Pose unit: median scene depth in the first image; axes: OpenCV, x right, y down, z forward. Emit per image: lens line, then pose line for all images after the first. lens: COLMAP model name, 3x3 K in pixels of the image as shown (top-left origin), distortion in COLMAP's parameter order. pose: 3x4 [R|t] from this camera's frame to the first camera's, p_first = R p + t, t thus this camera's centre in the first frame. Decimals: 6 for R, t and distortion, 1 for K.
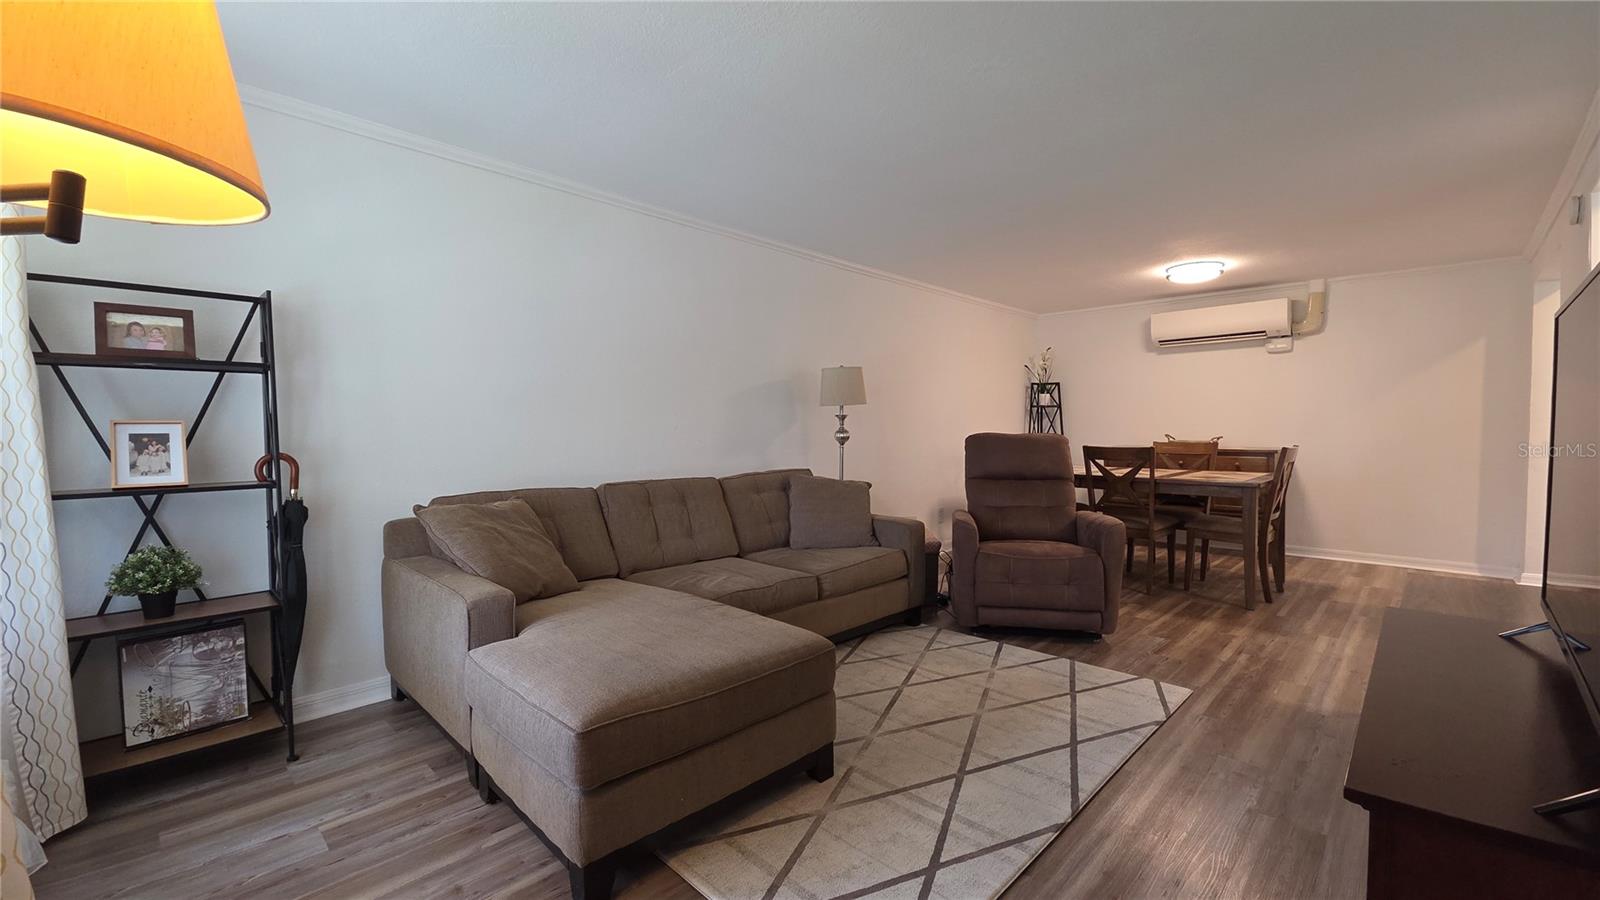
lens RADIAL K [[659.2, 0, 794.7], [0, 659.2, 446.7], [0, 0, 1]] dist [0.014957, -0.000490]
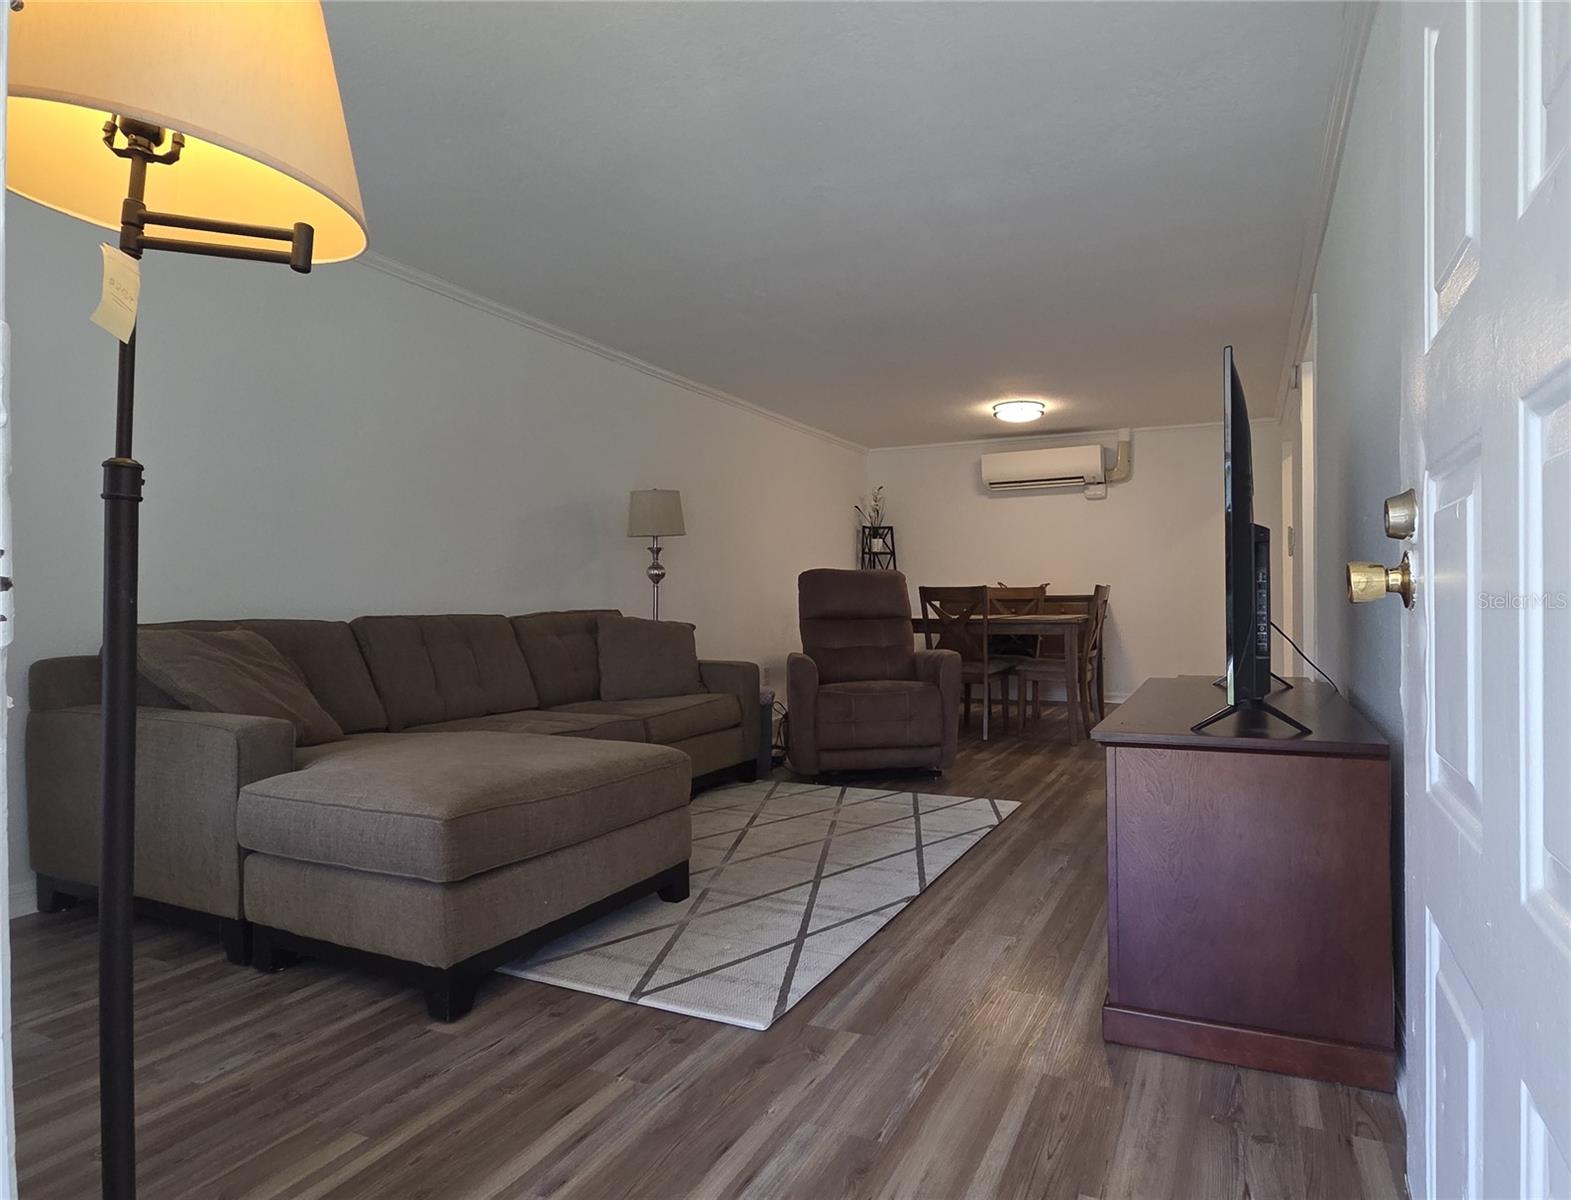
lens RADIAL K [[879.9, 0, 877.9], [0, 879.9, 595.6], [0, 0, 1]] dist [0.001708, -0.000938]
pose [[0.932451, -0.003853, 0.361276, -0.084504], [0.017500, 0.999251, -0.034511, 0.068557], [-0.360873, 0.038503, 0.931820, -0.169679]]
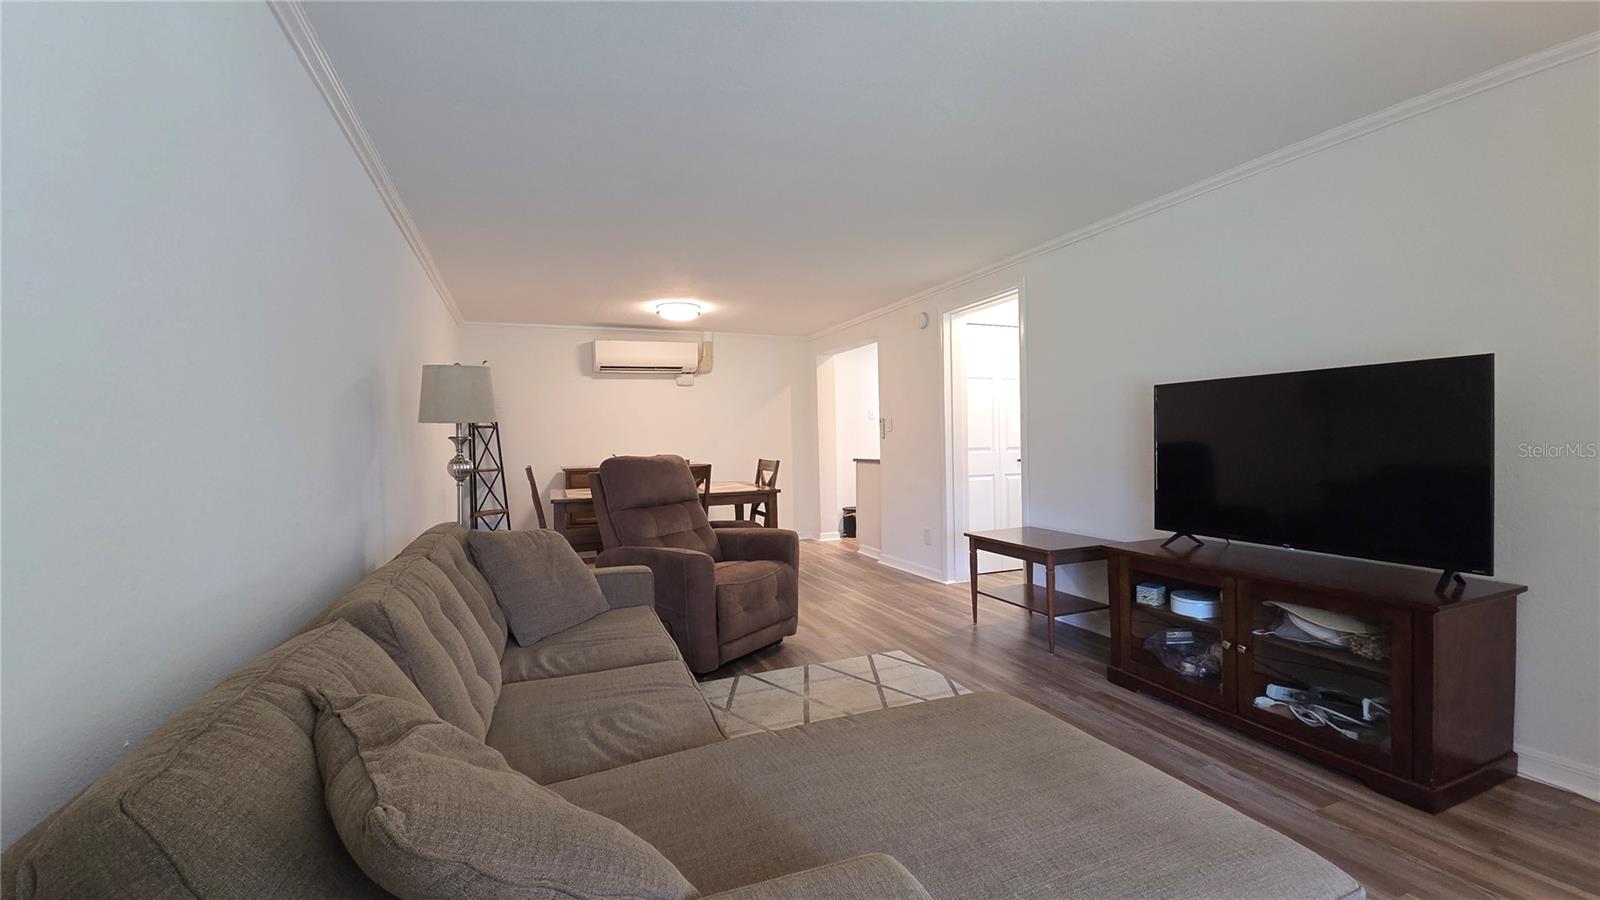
lens RADIAL K [[659.2, 0, 804.6], [0, 659.2, 462.1], [0, 0, 1]] dist [0.014957, -0.000490]
pose [[0.398707, -0.037946, 0.916293, -0.484059], [0.051691, 0.998485, 0.018858, -0.020050], [-0.915621, 0.039845, 0.400064, 0.509468]]
